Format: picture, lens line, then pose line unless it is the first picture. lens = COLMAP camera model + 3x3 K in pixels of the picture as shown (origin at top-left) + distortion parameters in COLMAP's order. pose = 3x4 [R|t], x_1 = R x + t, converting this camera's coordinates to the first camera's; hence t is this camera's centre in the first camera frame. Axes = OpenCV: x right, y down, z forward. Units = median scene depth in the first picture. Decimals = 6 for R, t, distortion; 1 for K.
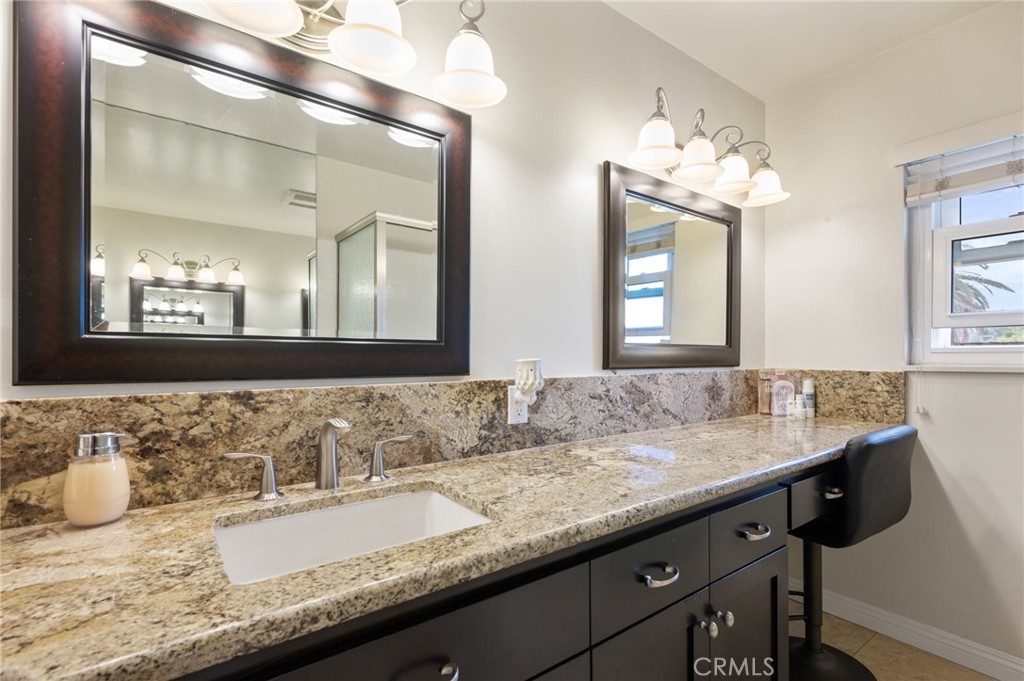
lens RADIAL K [[466.5, 0, 514.0], [0, 466.5, 354.9], [0, 0, 1]] dist [0.002536, 0.000926]
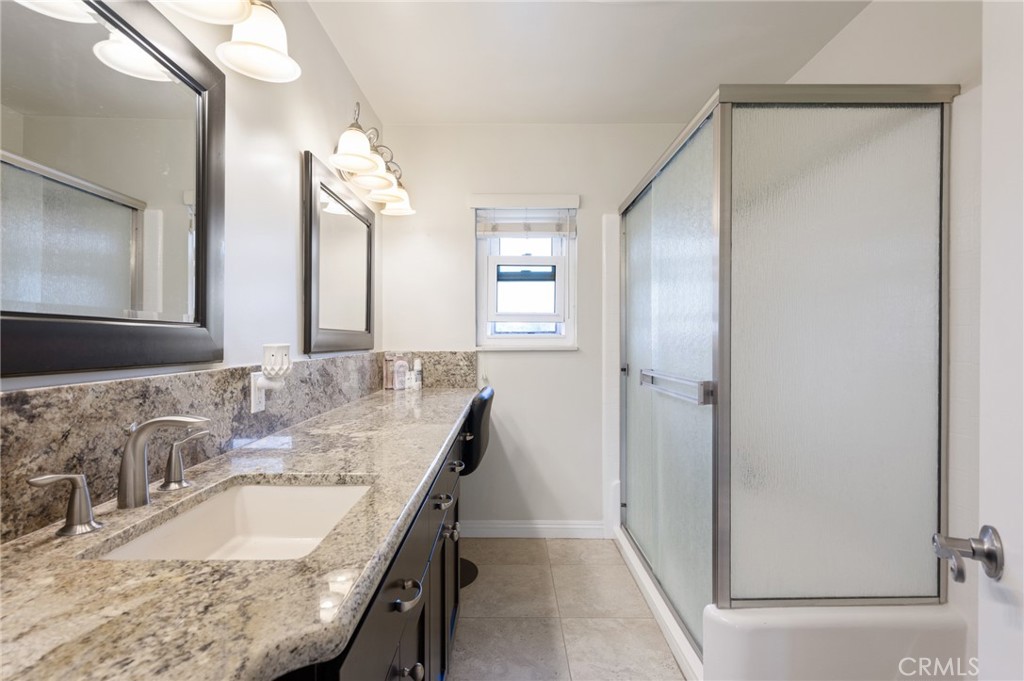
lens RADIAL K [[494.4, 0, 515.6], [0, 494.4, 340.1], [0, 0, 1]] dist [0.002028, 0.001280]
pose [[0.597532, 0.000186, 0.801845, -0.534938], [-0.002047, 0.999997, 0.001293, -0.001818], [-0.801843, -0.002415, 0.597530, -0.026562]]
